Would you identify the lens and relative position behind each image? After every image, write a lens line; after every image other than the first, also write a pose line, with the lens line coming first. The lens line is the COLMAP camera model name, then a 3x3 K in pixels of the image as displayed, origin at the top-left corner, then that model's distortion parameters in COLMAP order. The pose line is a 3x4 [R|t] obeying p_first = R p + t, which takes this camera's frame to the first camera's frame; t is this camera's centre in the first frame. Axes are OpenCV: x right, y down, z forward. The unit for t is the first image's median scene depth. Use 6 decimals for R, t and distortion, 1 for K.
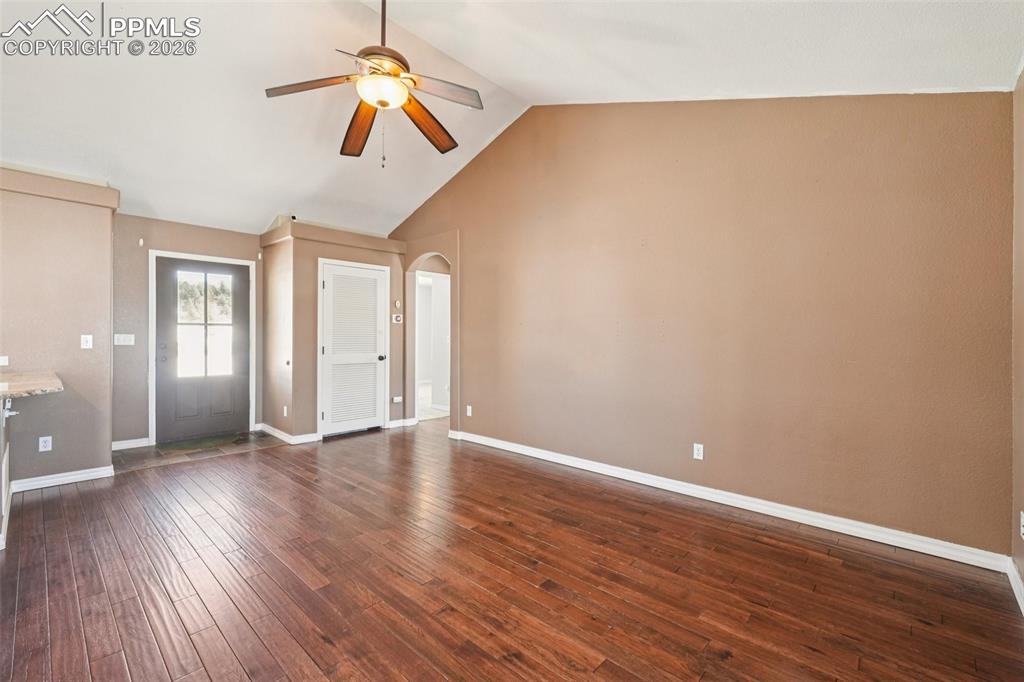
lens RADIAL K [[437.7, 0, 514.0], [0, 437.7, 338.4], [0, 0, 1]] dist [-0.001154, 0.000246]
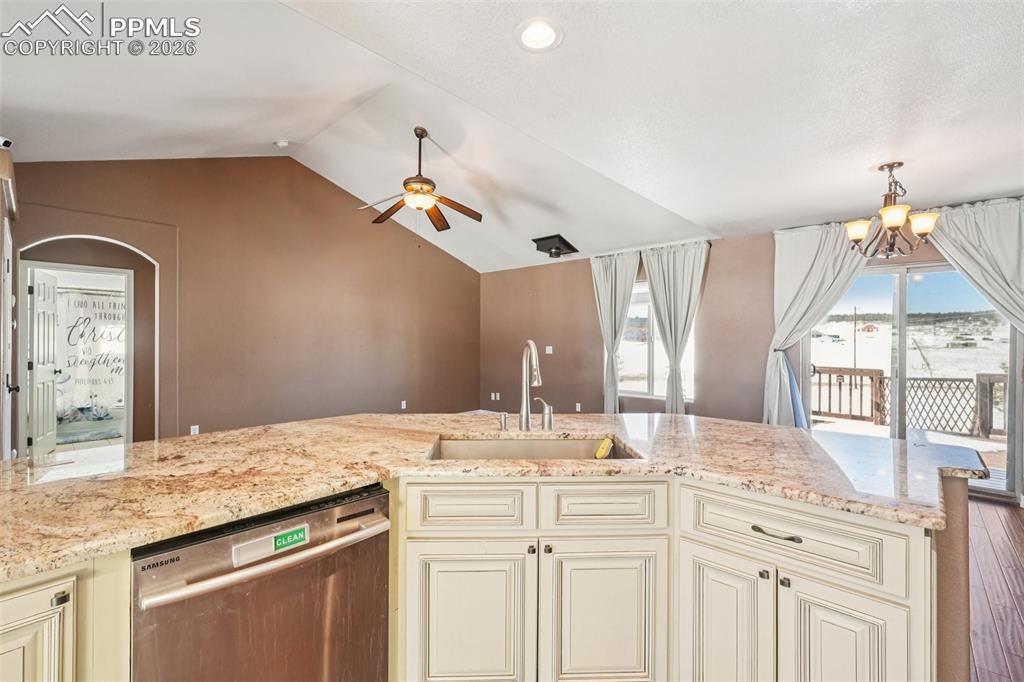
lens RADIAL K [[442.0, 0, 513.4], [0, 442.0, 338.0], [0, 0, 1]] dist [0.001462, 0.000541]
pose [[-0.006722, -0.002262, 0.999975, -1.376646], [-0.000156, 0.999997, 0.002261, -0.034443], [-0.999977, -0.000140, -0.006722, 0.472649]]
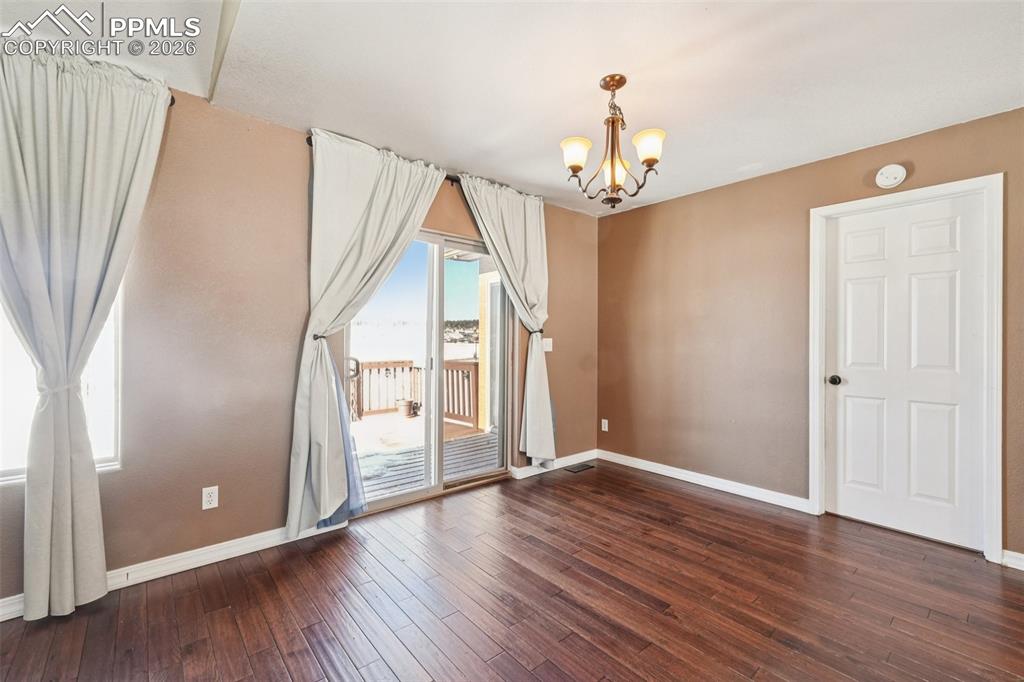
lens RADIAL K [[442.4, 0, 516.2], [0, 442.4, 339.1], [0, 0, 1]] dist [-0.007987, 0.000314]
pose [[-0.992302, -0.008694, 0.123536, -0.564589], [-0.008407, 0.999961, 0.002844, -0.000089], [-0.123556, 0.001784, -0.992336, 0.397428]]
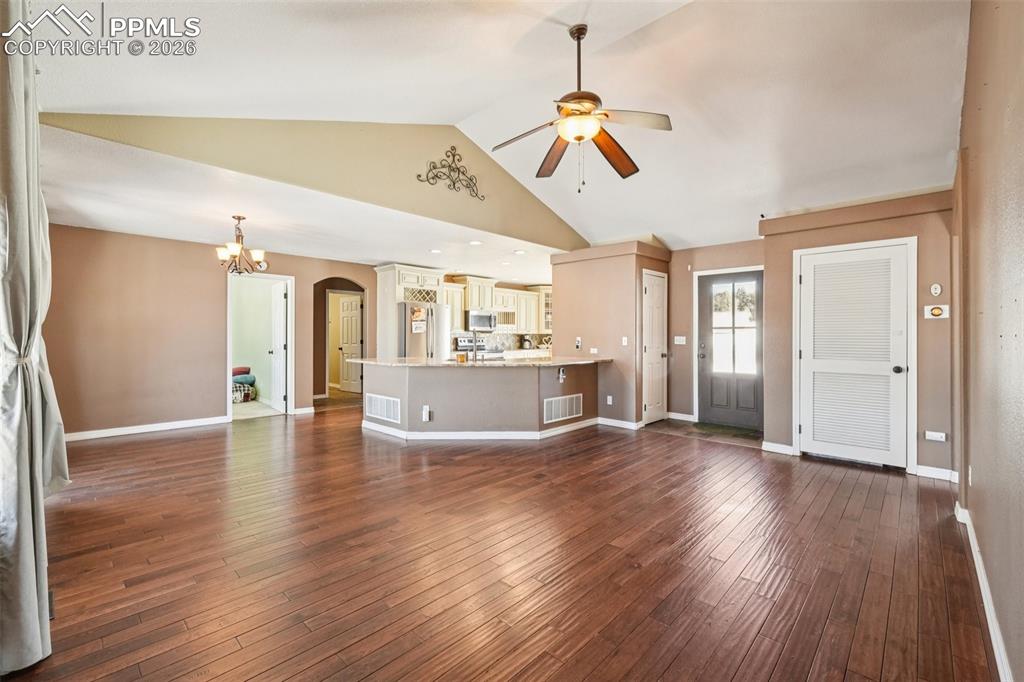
lens RADIAL K [[442.0, 0, 513.4], [0, 442.0, 338.0], [0, 0, 1]] dist [0.001462, 0.000541]
pose [[-0.010441, 0.001102, -0.999945, 0.627102], [-0.008010, 0.999967, 0.001185, -0.002643], [0.999913, 0.008022, -0.010431, 0.595464]]
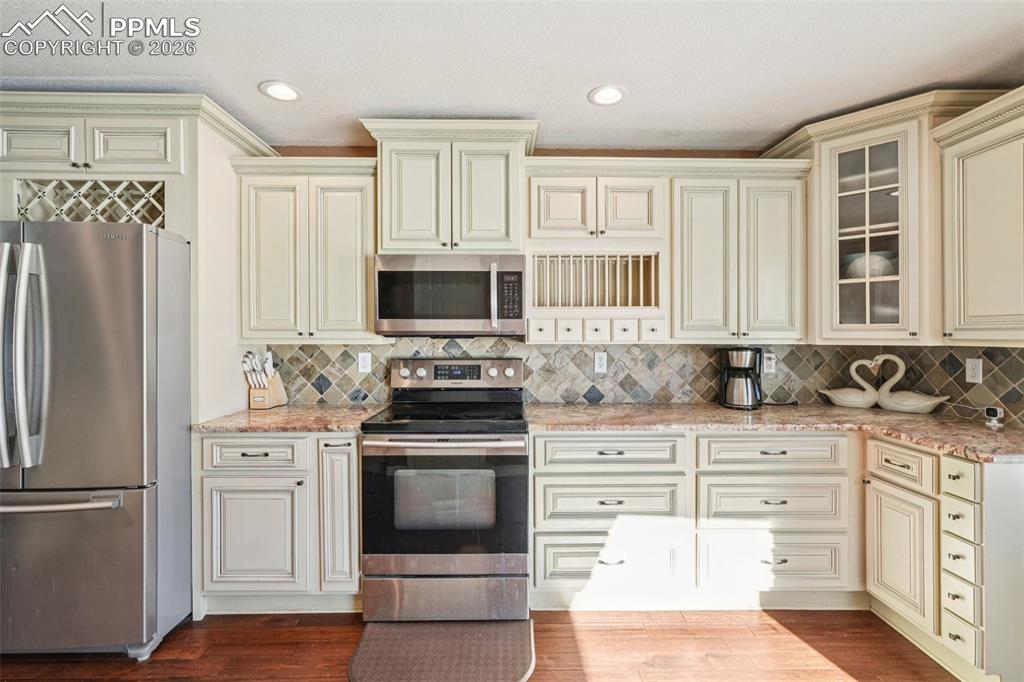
lens RADIAL K [[450.1, 0, 505.6], [0, 450.1, 333.4], [0, 0, 1]] dist [-0.000870, 0.000474]
pose [[-0.726611, -0.007139, -0.687012, -1.435539], [-0.007736, 0.999968, -0.002210, -0.039240], [0.687005, 0.003709, -0.726643, 0.896818]]
